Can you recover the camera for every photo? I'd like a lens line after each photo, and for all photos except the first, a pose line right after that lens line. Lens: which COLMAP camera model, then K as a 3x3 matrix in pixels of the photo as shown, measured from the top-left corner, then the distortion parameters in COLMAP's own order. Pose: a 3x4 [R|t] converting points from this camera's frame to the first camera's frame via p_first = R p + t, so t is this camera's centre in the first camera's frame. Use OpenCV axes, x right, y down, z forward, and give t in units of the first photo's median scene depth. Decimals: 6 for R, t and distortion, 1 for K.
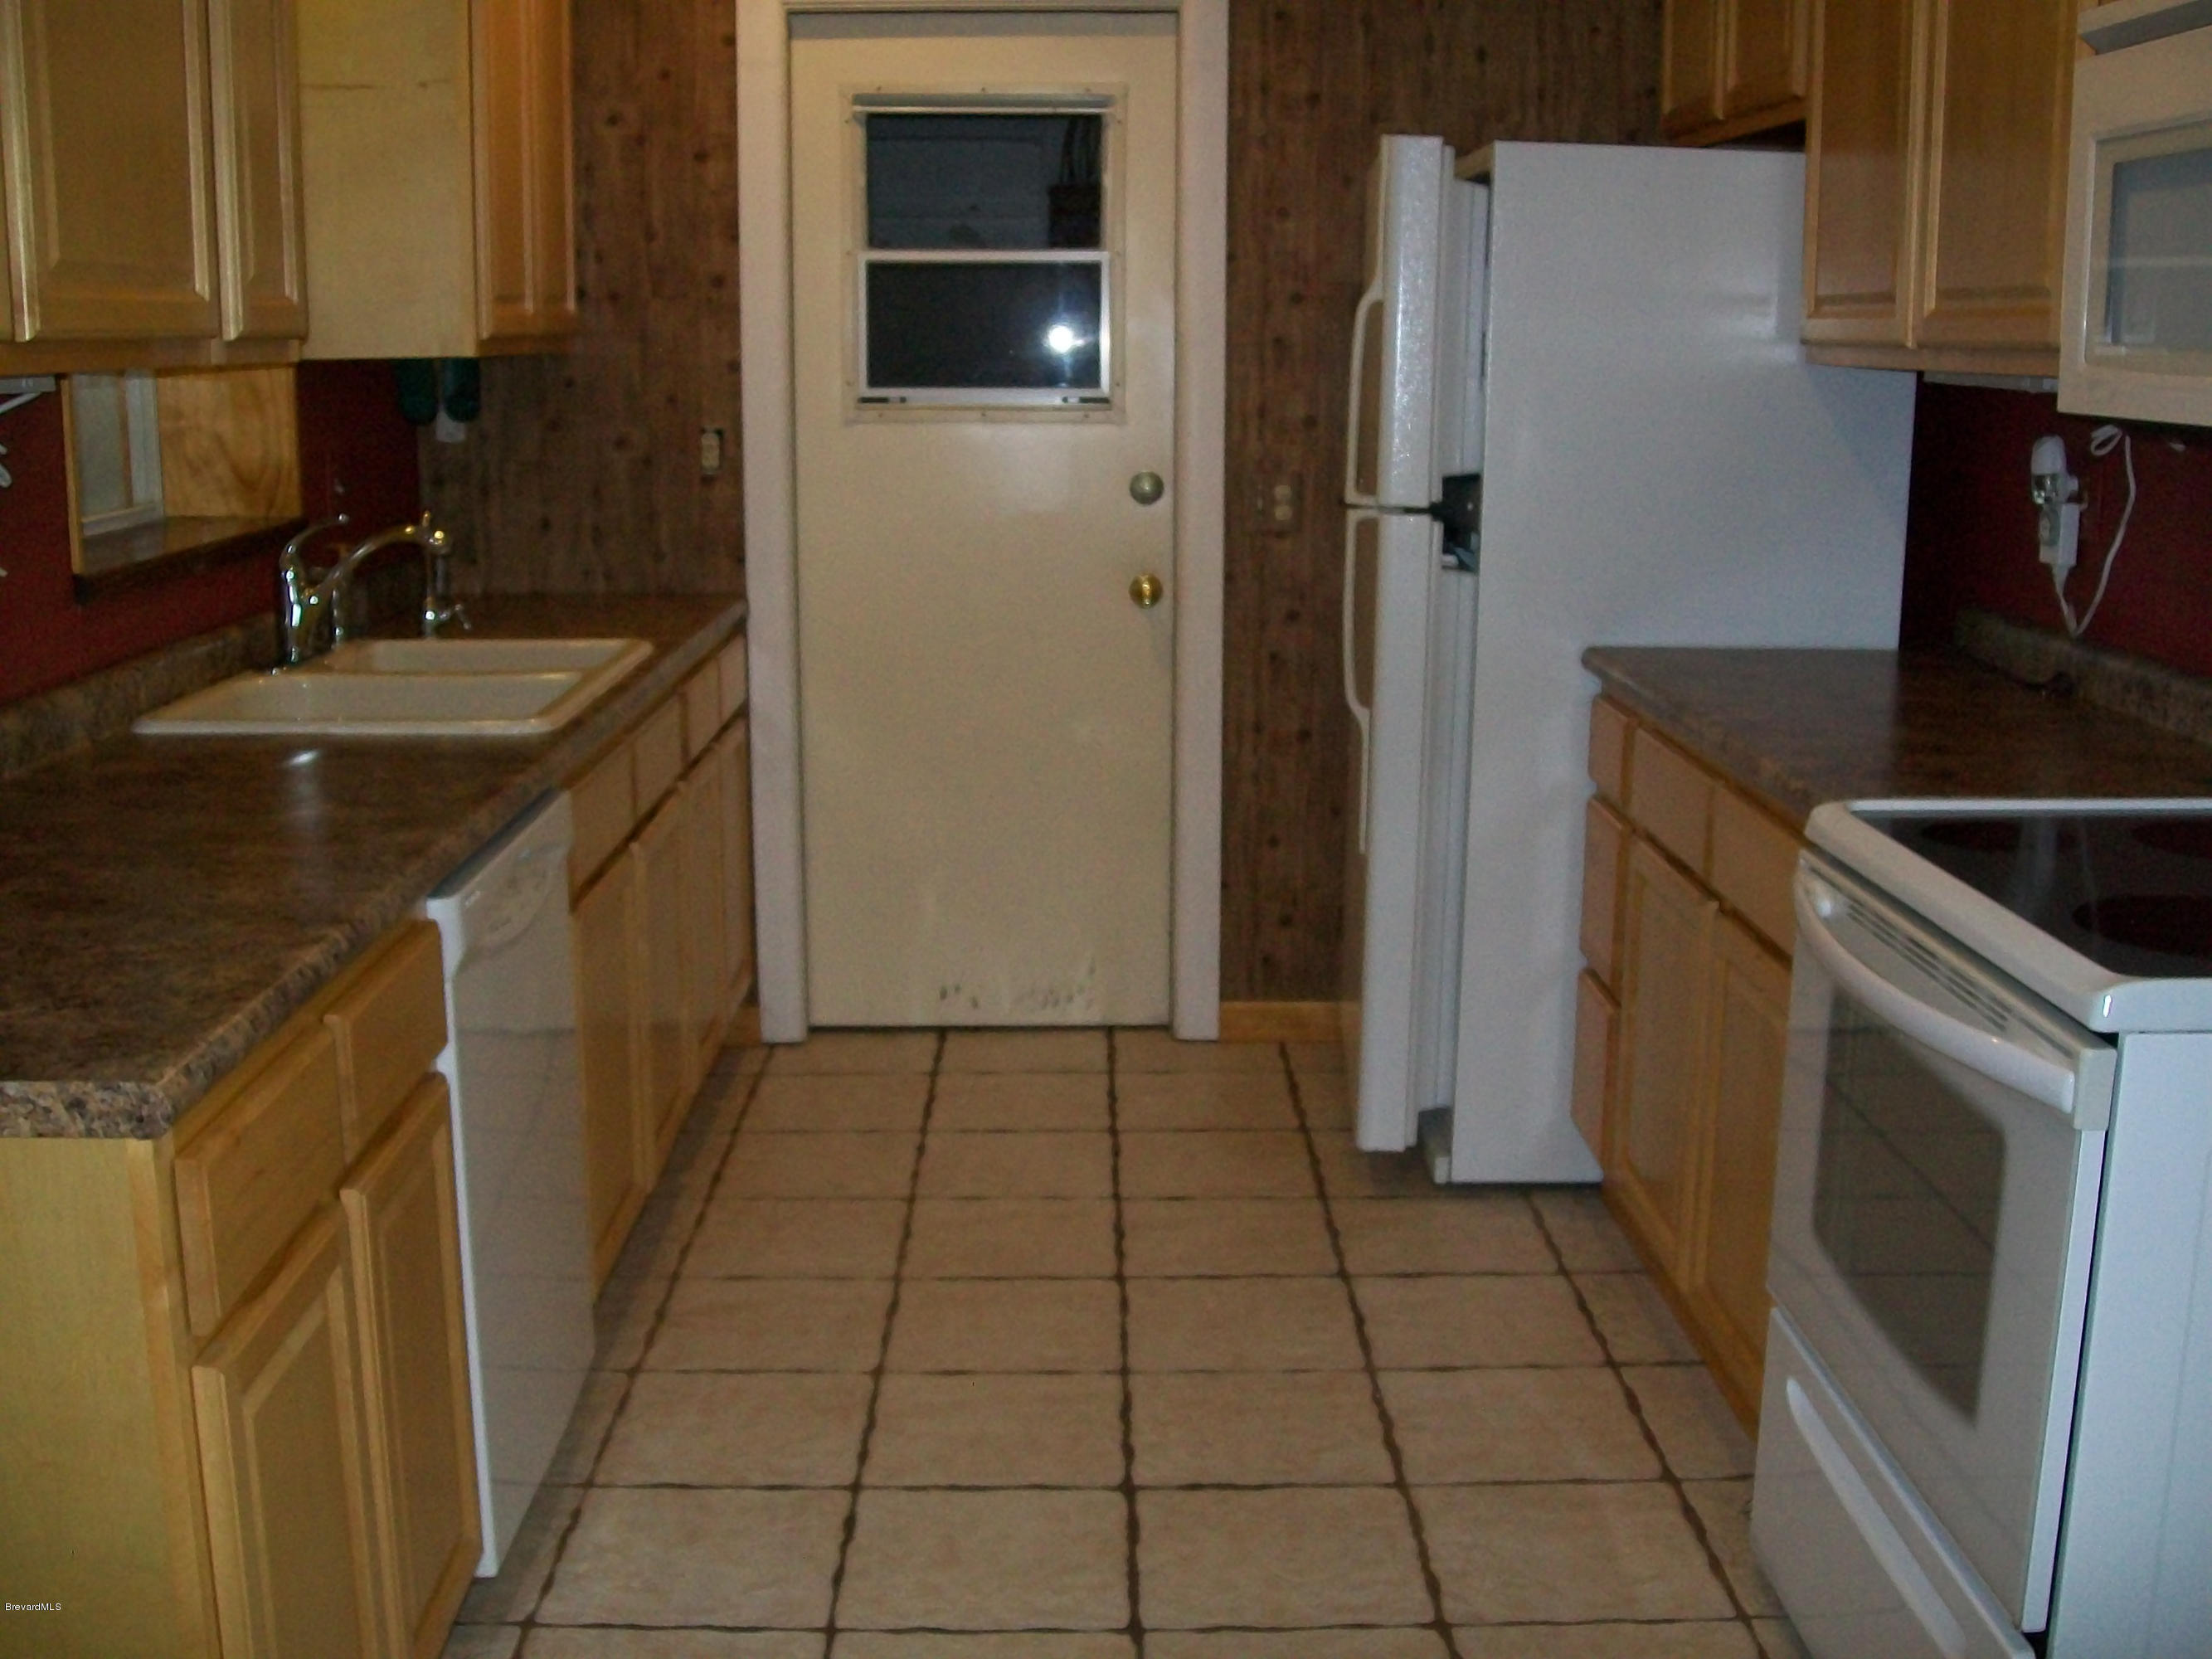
lens RADIAL K [[2391.6, 0, 1128.8], [0, 2391.6, 813.7], [0, 0, 1]] dist [-0.135207, 0.000000]
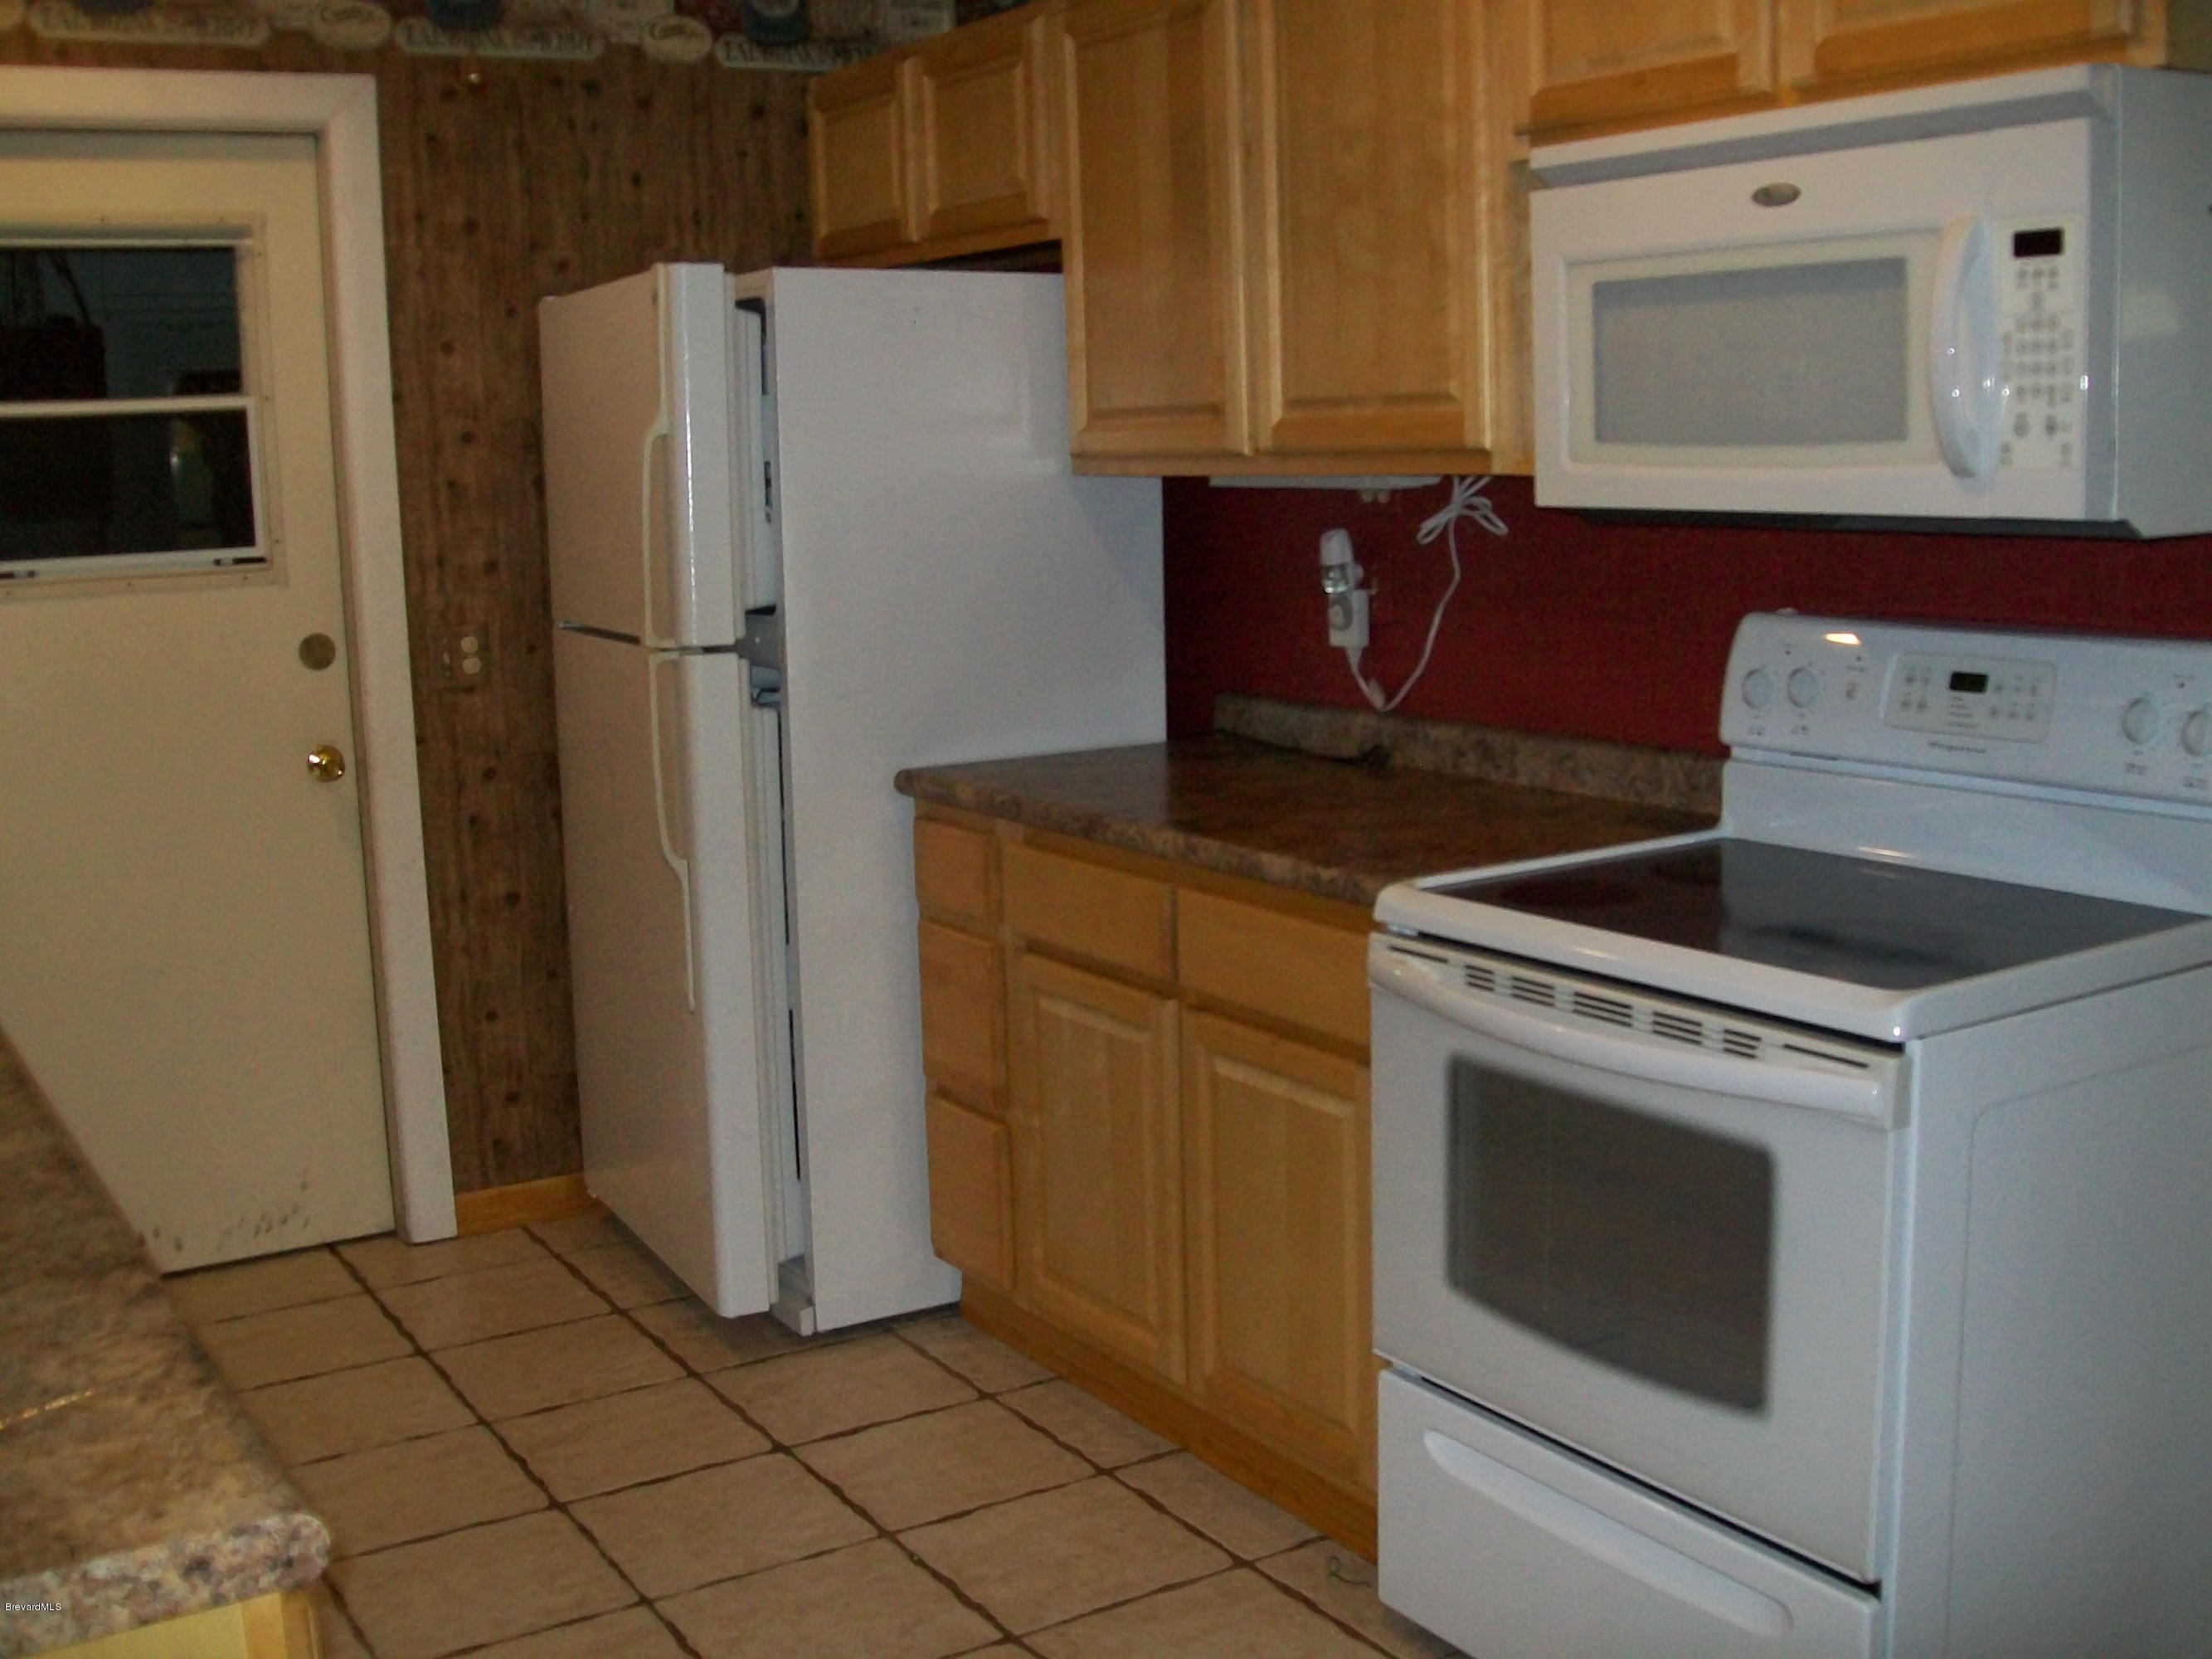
lens RADIAL K [[2391.6, 0, 1104.5], [0, 2391.6, 829.7], [0, 0, 1]] dist [-0.135207, 0.000000]
pose [[0.860356, -0.112630, 0.497094, -0.228782], [0.134583, 0.990866, -0.008425, -0.025078], [-0.491605, 0.074150, 0.867656, 0.089841]]
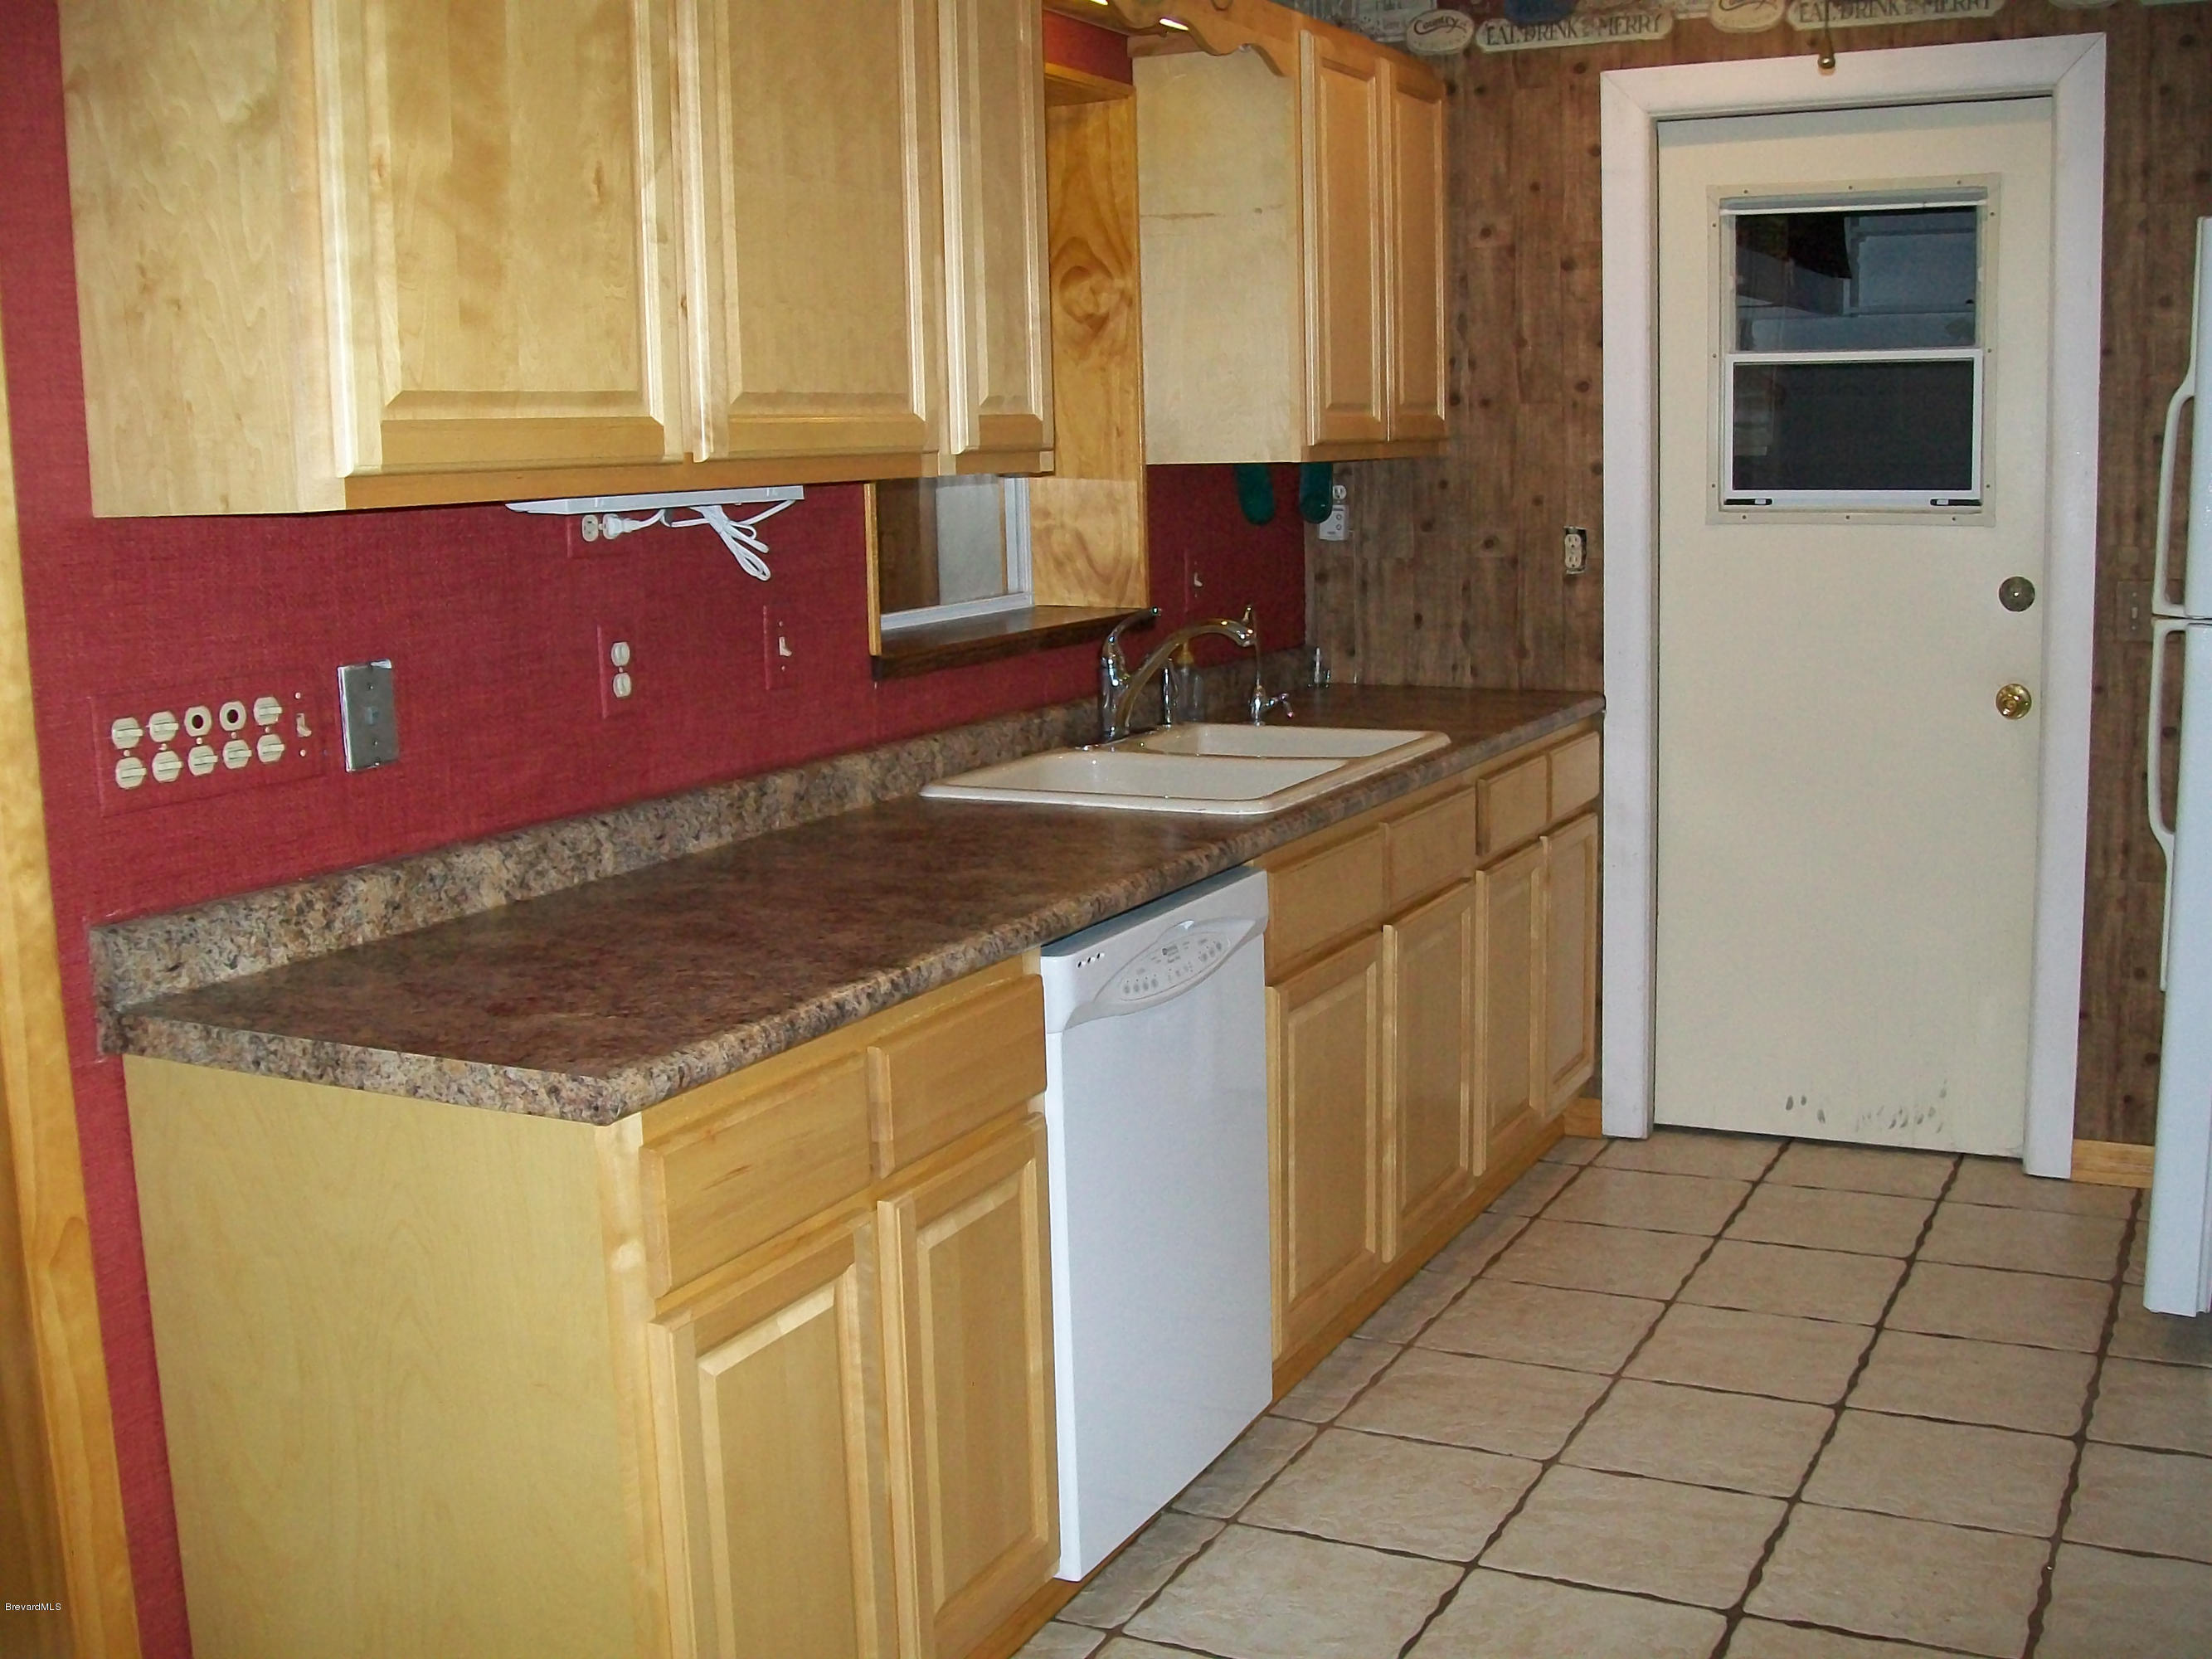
lens RADIAL K [[2391.6, 0, 1122.8], [0, 2391.6, 828.8], [0, 0, 1]] dist [-0.135207, 0.000000]
pose [[0.881624, 0.050052, -0.469291, 0.164539], [-0.065188, 0.997744, -0.016051, -0.005130], [0.467429, 0.044743, 0.882898, 0.012934]]
